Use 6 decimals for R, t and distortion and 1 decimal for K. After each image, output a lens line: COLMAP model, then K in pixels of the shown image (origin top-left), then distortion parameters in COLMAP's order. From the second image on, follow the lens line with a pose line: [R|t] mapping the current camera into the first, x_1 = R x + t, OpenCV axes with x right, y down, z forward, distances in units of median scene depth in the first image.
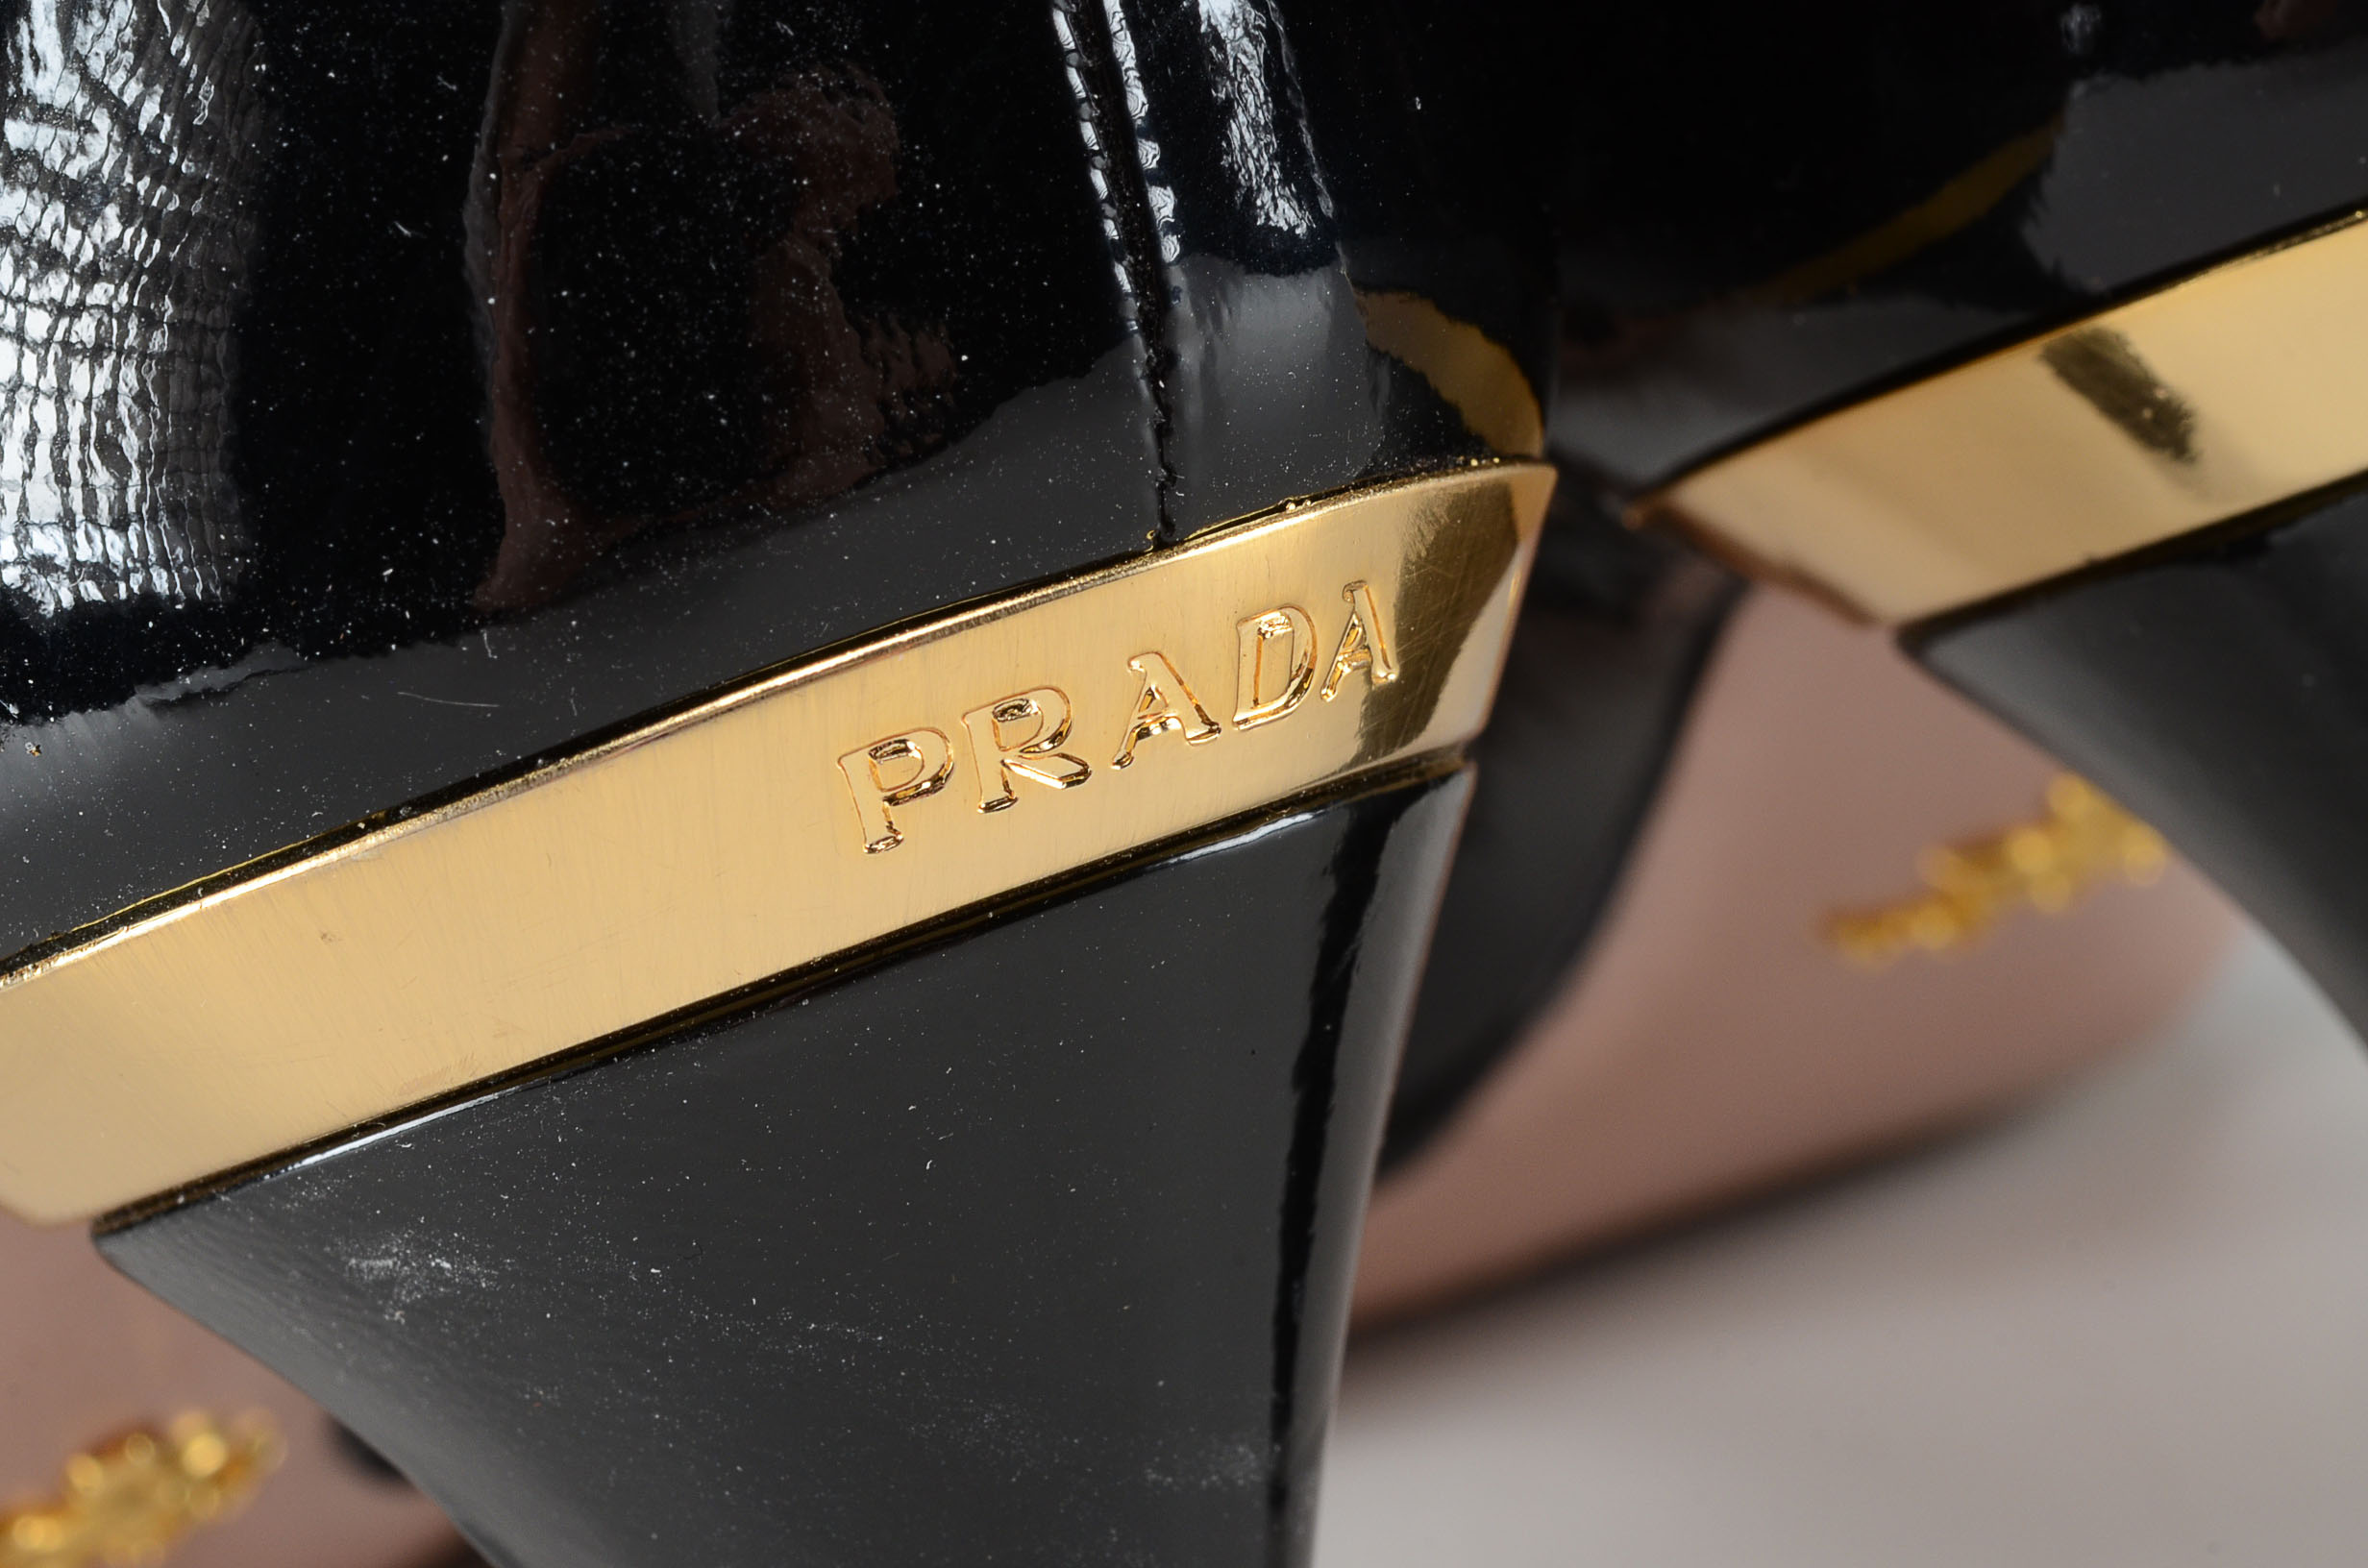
lens RADIAL K [[6192.8, 0, 1183.9], [0, 6192.8, 783.3], [0, 0, 1]] dist [-0.334217, 0.000000]
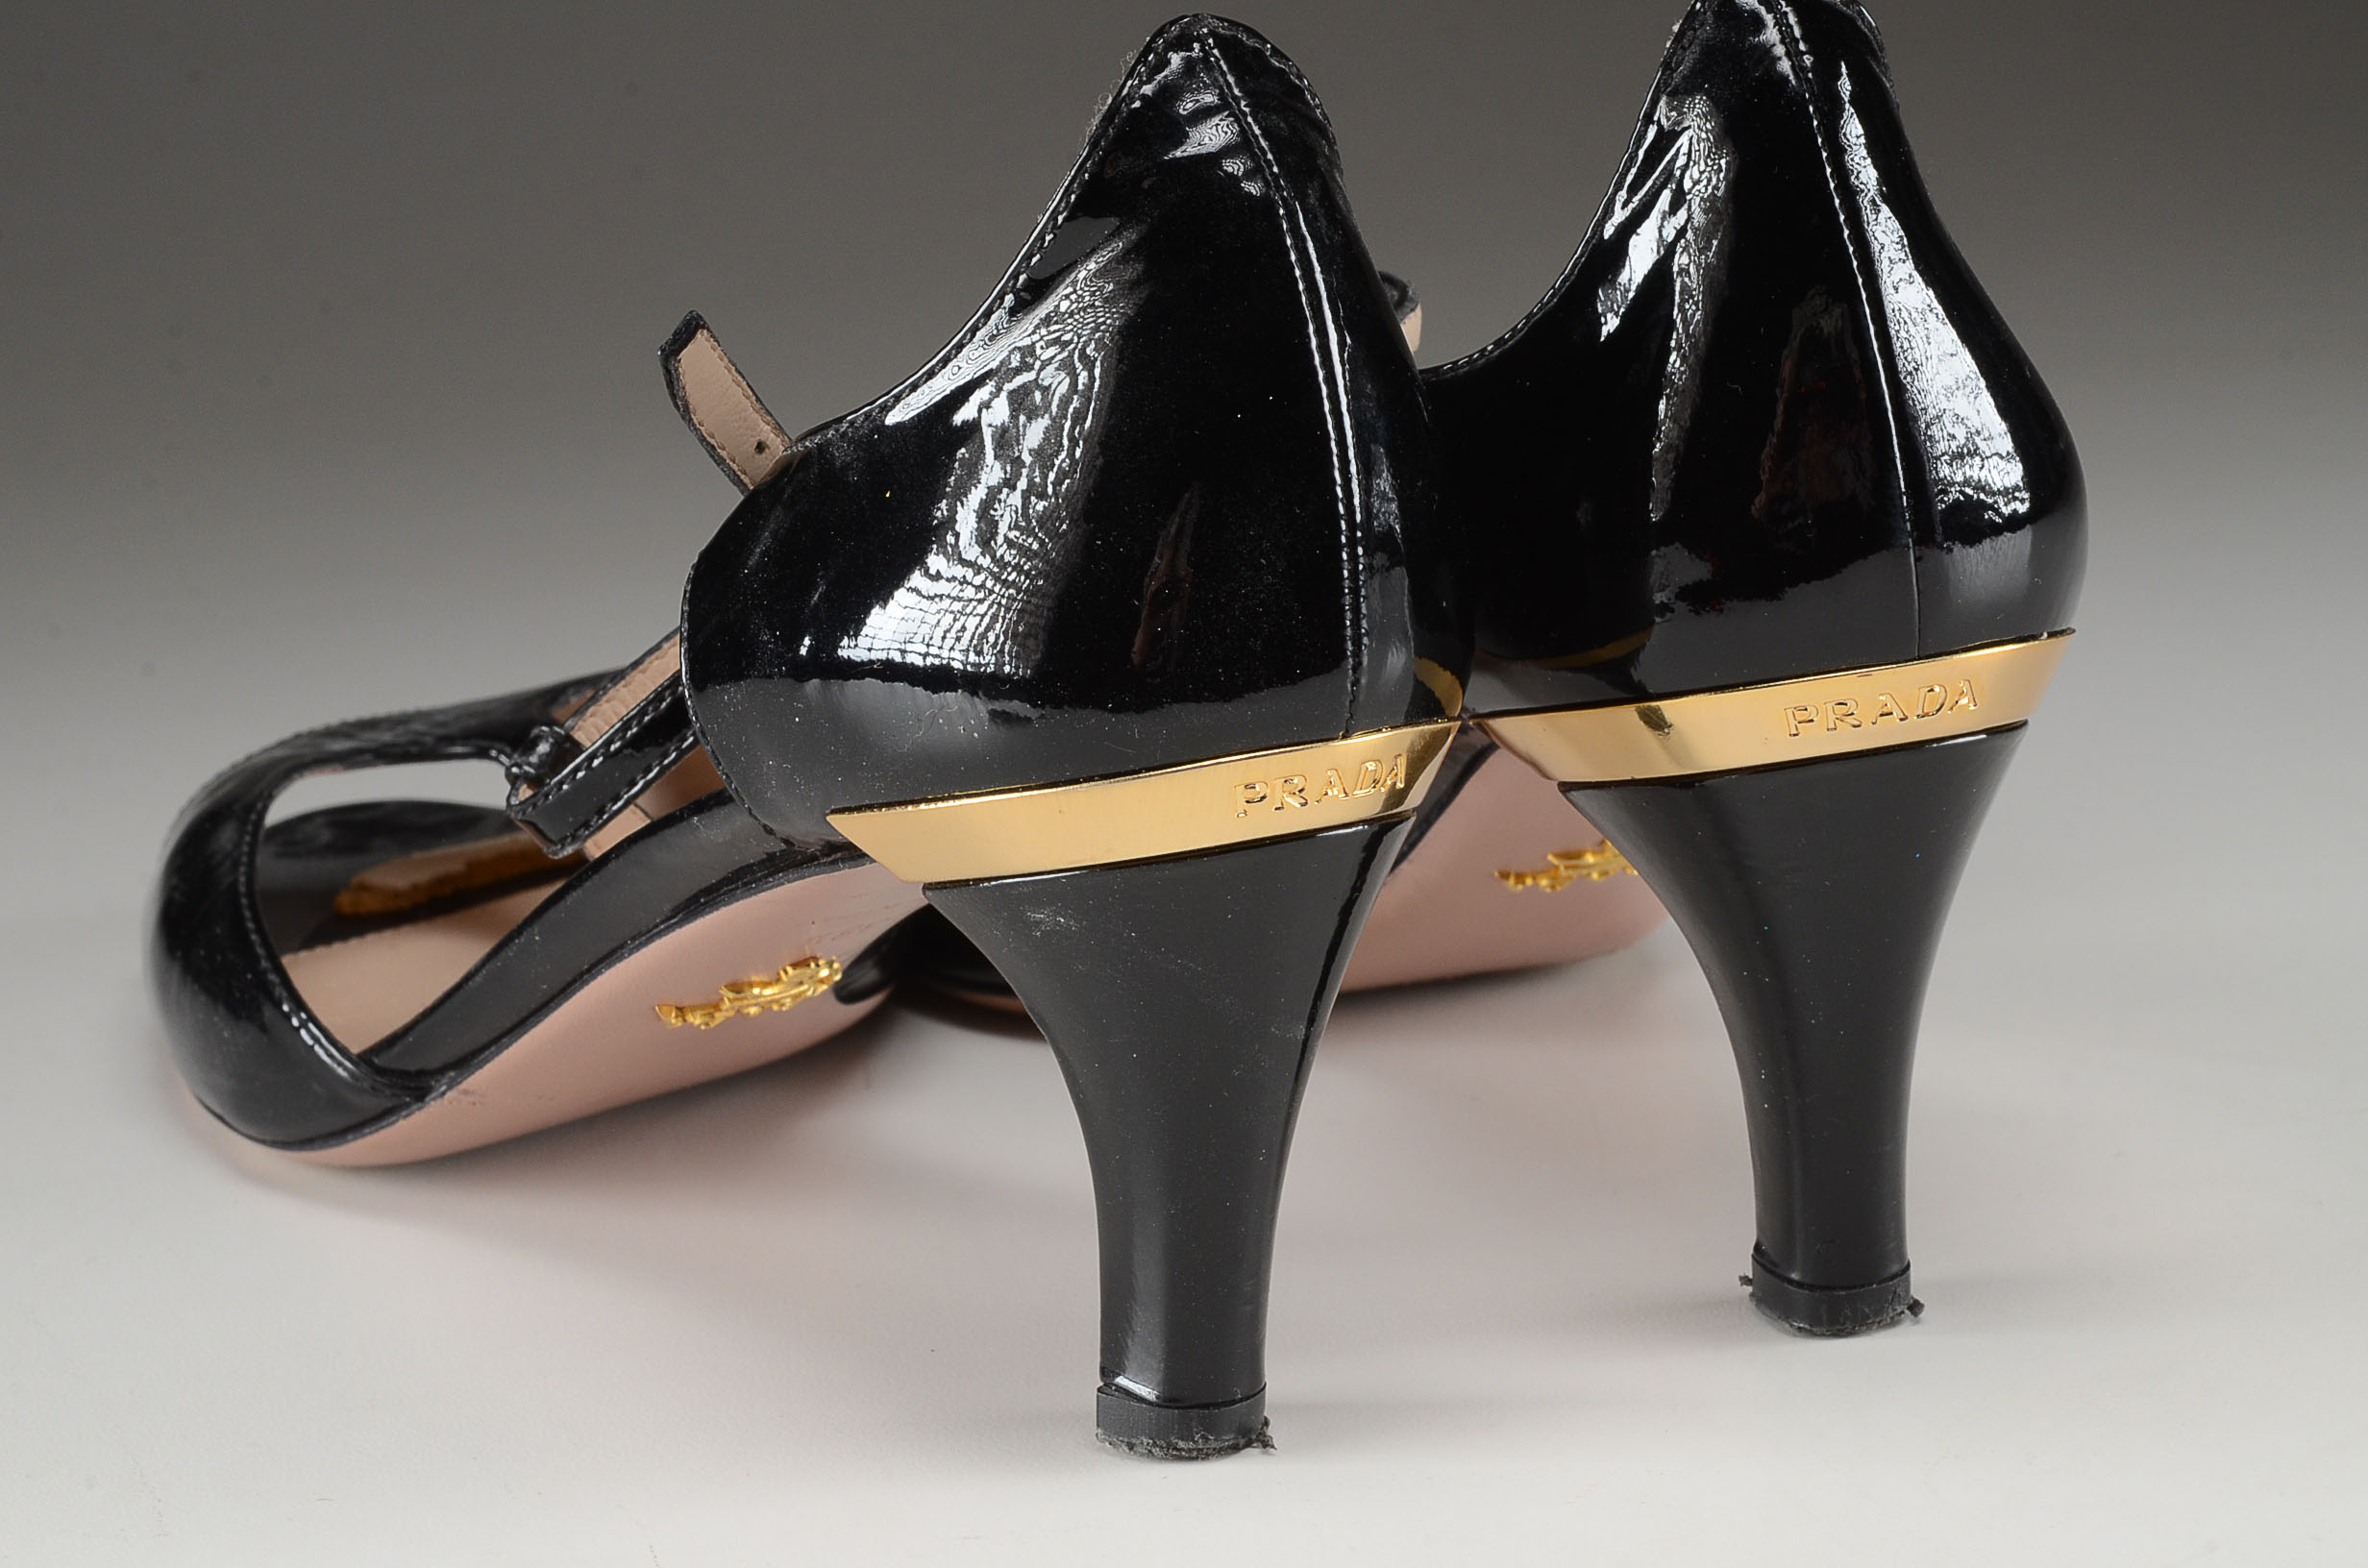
lens RADIAL K [[6192.8, 0, 1184.2], [0, 6192.8, 785.0], [0, 0, 1]] dist [-0.334217, 0.000000]
pose [[0.980362, 0.181434, 0.077280, -0.305194], [-0.184100, 0.982485, 0.028829, -0.085507], [-0.070696, -0.042491, 0.996593, -2.021798]]
